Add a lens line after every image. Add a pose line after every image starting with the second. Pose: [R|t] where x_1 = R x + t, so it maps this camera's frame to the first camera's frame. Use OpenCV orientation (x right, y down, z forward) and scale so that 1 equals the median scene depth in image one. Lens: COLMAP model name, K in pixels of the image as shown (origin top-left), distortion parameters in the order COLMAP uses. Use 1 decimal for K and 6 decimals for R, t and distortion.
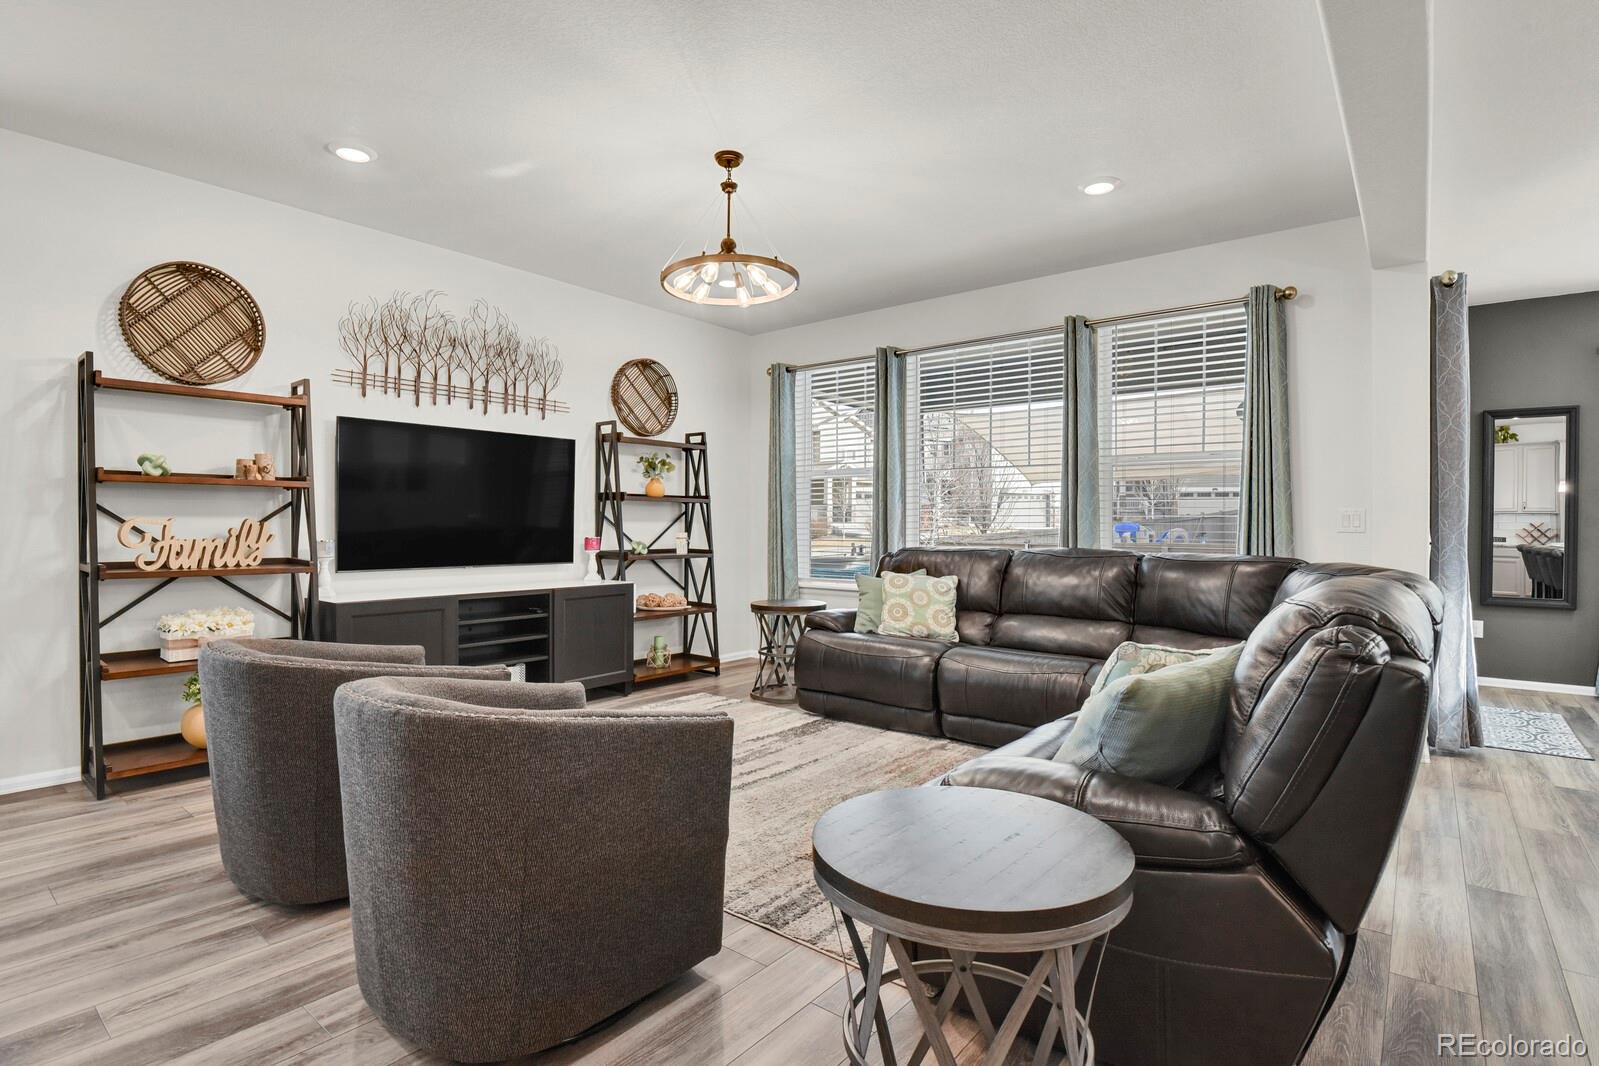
lens RADIAL K [[779.9, 0, 806.8], [0, 779.9, 529.5], [0, 0, 1]] dist [-0.025091, -0.000320]
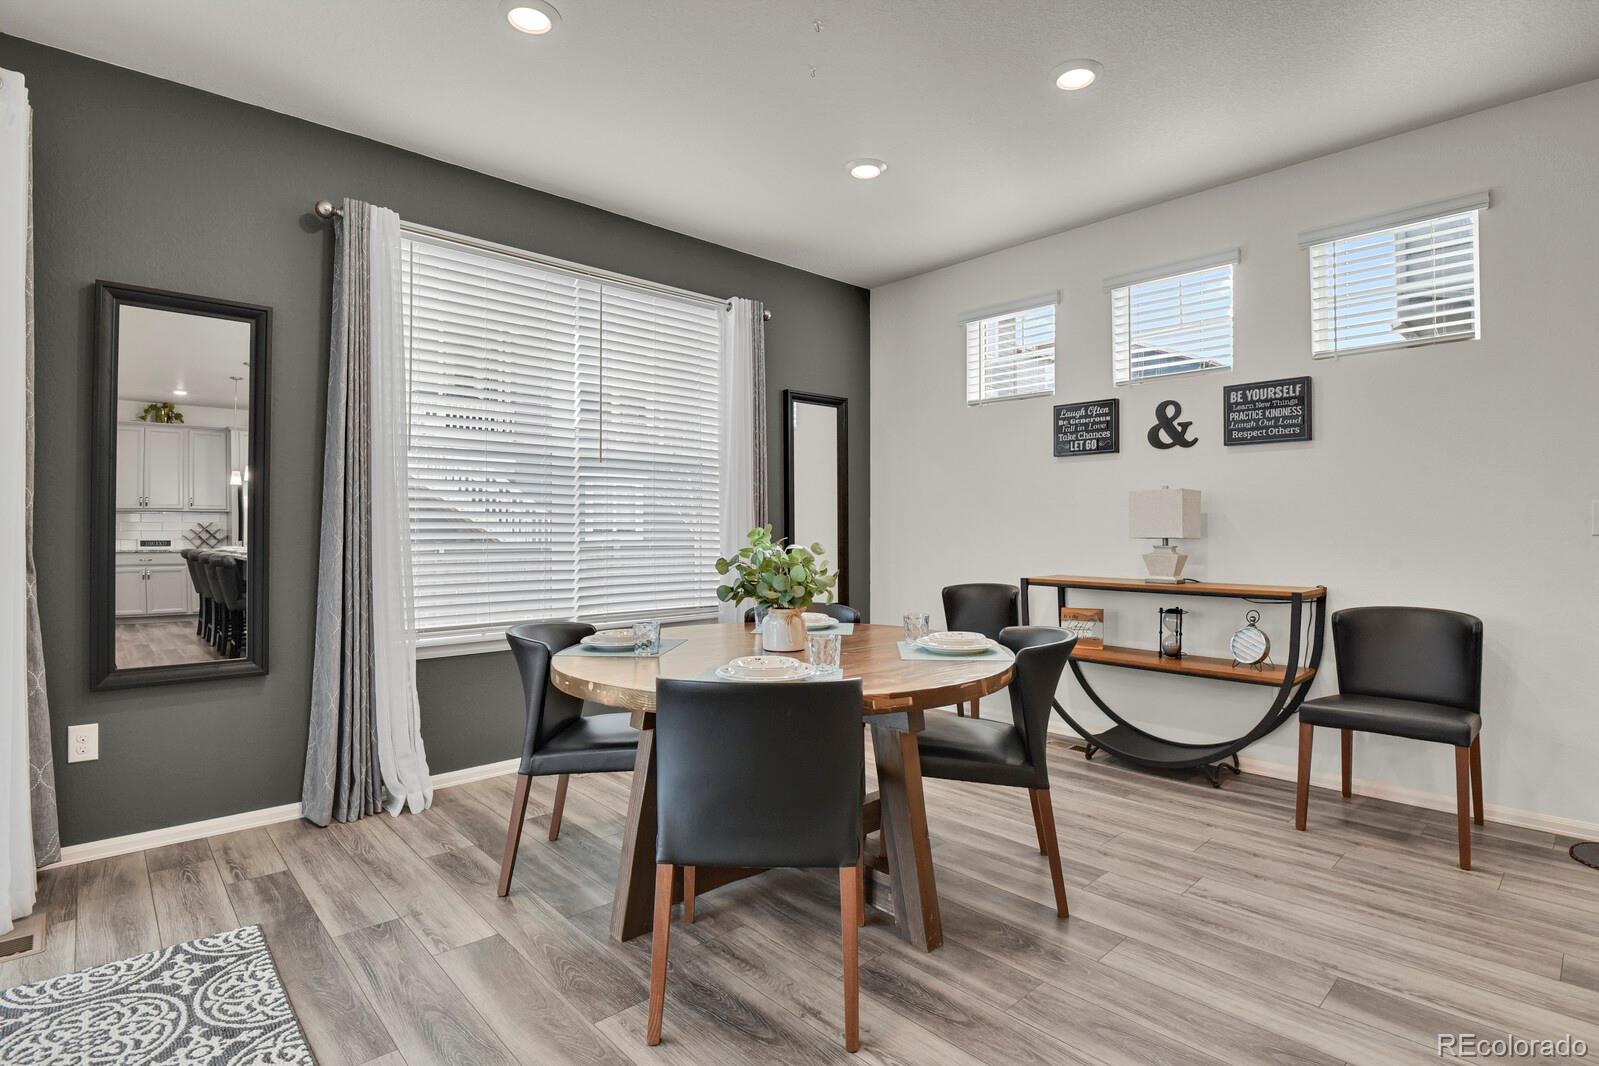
lens RADIAL K [[779.9, 0, 806.8], [0, 779.9, 529.5], [0, 0, 1]] dist [-0.025091, -0.000320]
pose [[0.142962, -0.002429, 0.989725, 0.253778], [0.004395, 0.999989, 0.001820, 0.000284], [-0.989718, 0.004090, 0.142971, 0.262035]]
